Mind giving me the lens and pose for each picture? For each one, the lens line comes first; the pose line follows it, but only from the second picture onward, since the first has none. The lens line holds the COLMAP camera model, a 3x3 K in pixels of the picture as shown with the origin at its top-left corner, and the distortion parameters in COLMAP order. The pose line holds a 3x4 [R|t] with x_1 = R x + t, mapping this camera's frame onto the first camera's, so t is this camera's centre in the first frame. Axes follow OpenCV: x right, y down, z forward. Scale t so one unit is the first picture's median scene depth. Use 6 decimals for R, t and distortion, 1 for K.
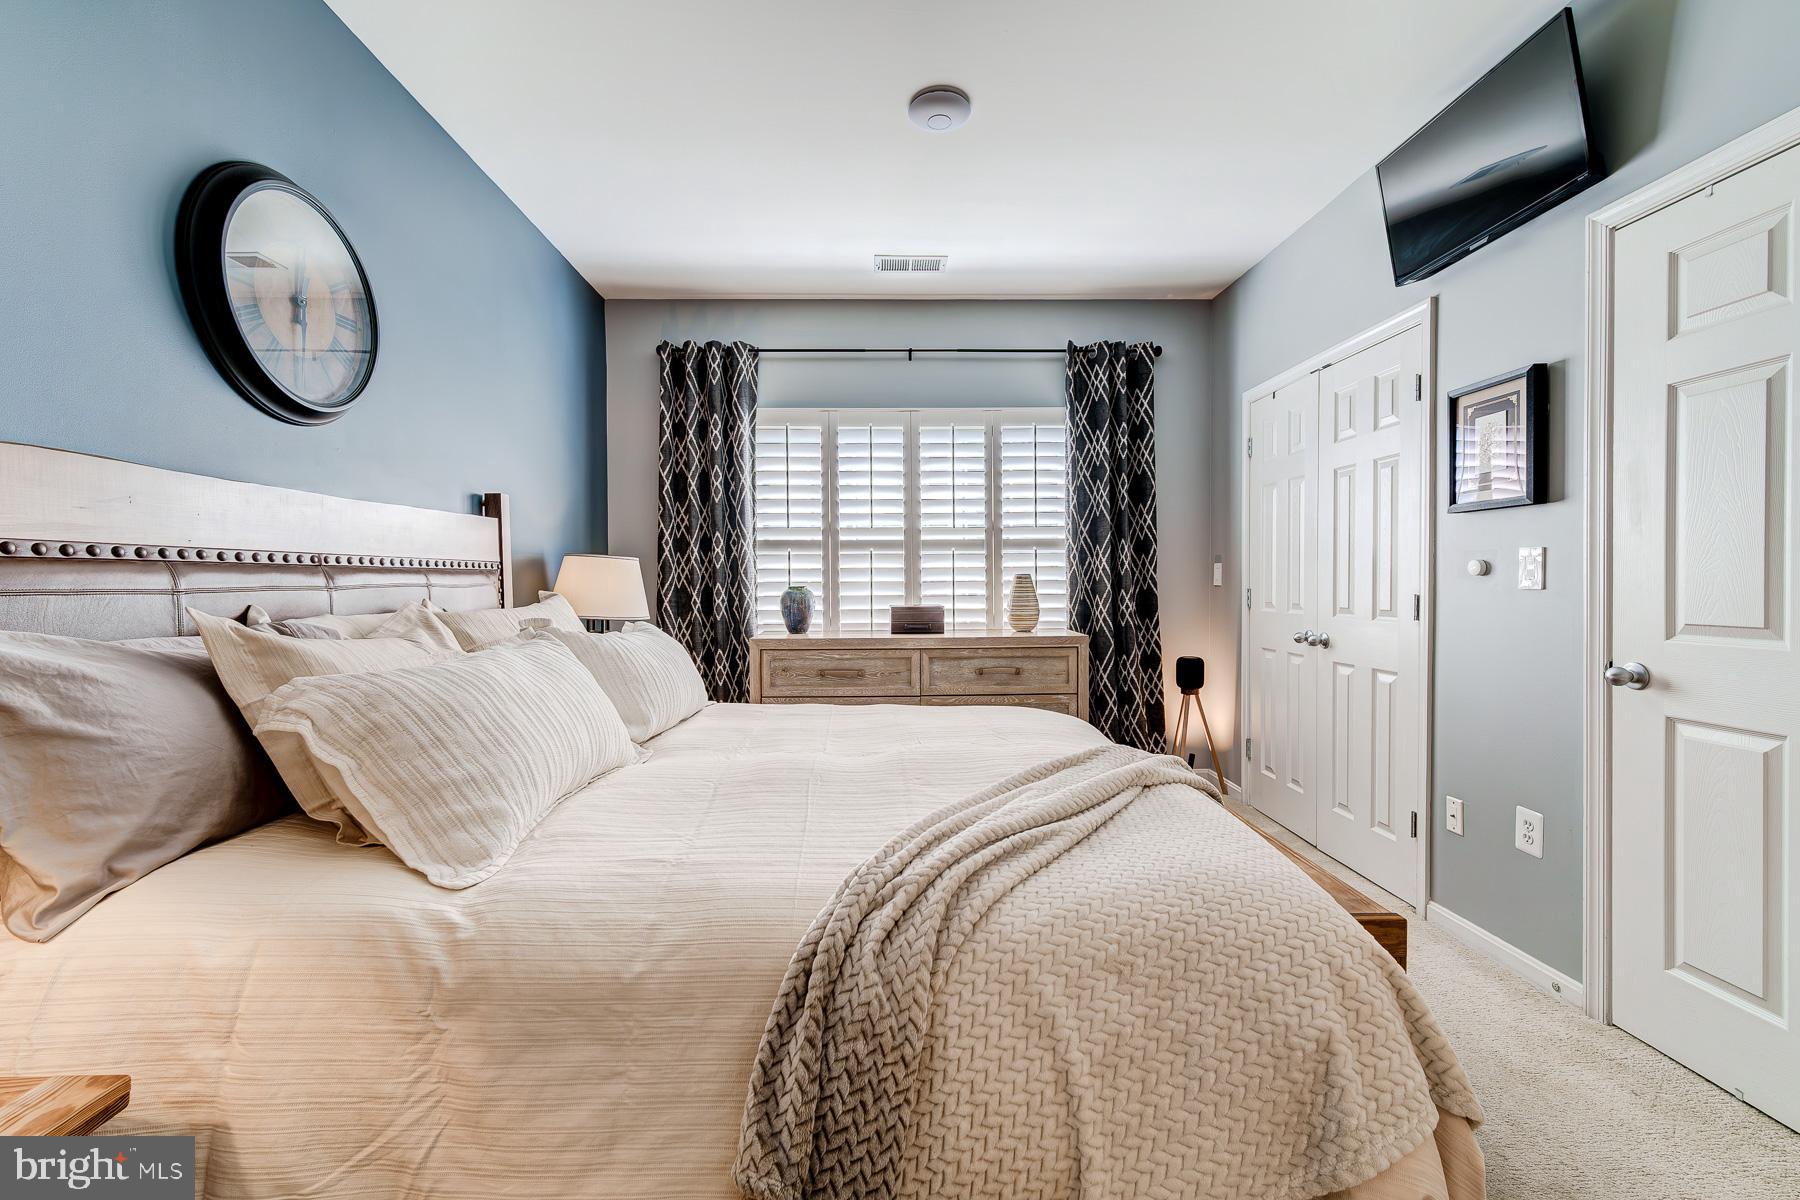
lens RADIAL K [[783.3, 0, 880.7], [0, 783.3, 593.5], [0, 0, 1]] dist [0.005409, 0.000085]
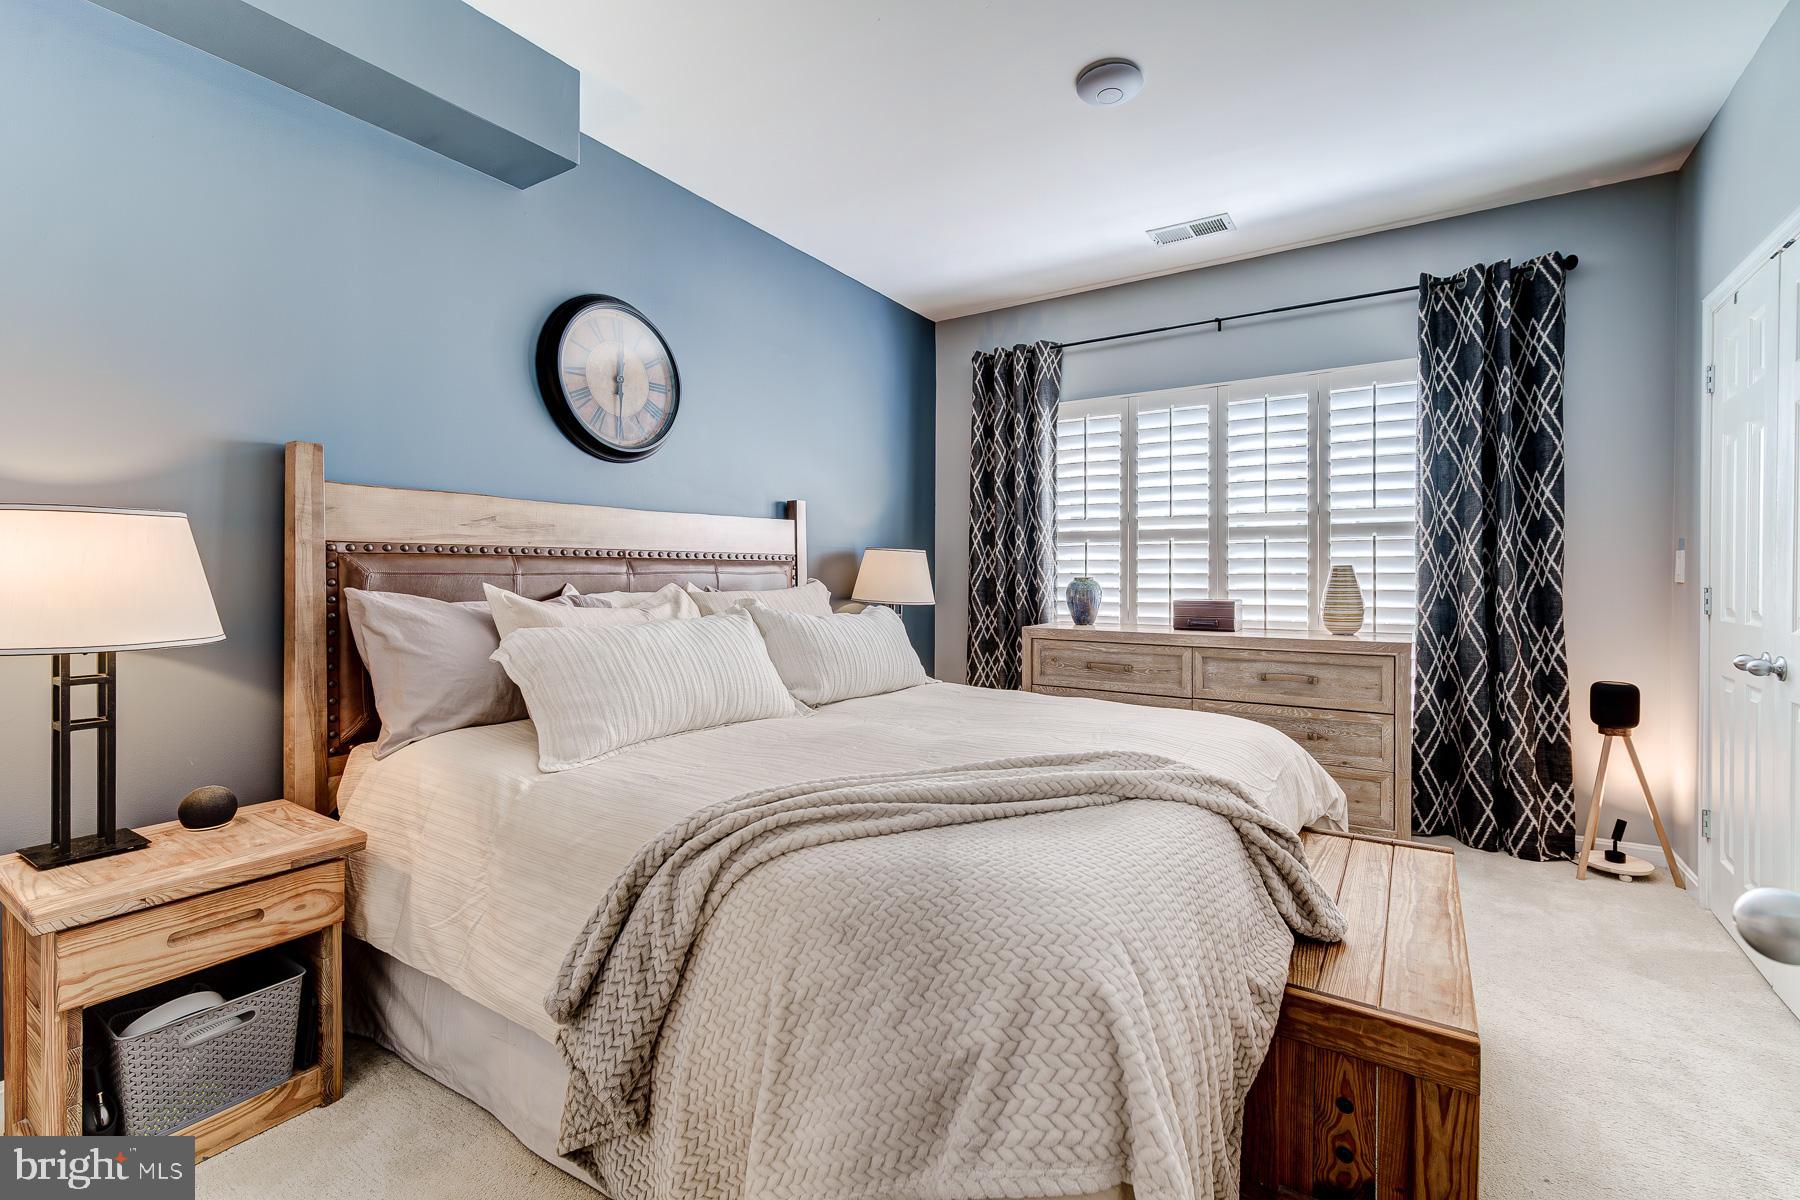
lens RADIAL K [[783.3, 0, 891.6], [0, 783.3, 577.5], [0, 0, 1]] dist [0.005409, 0.000085]
pose [[0.824963, 0.010467, -0.565091, 0.254295], [-0.016270, 0.999854, -0.005232, 0.000113], [0.564953, 0.013511, 0.825012, 0.038557]]
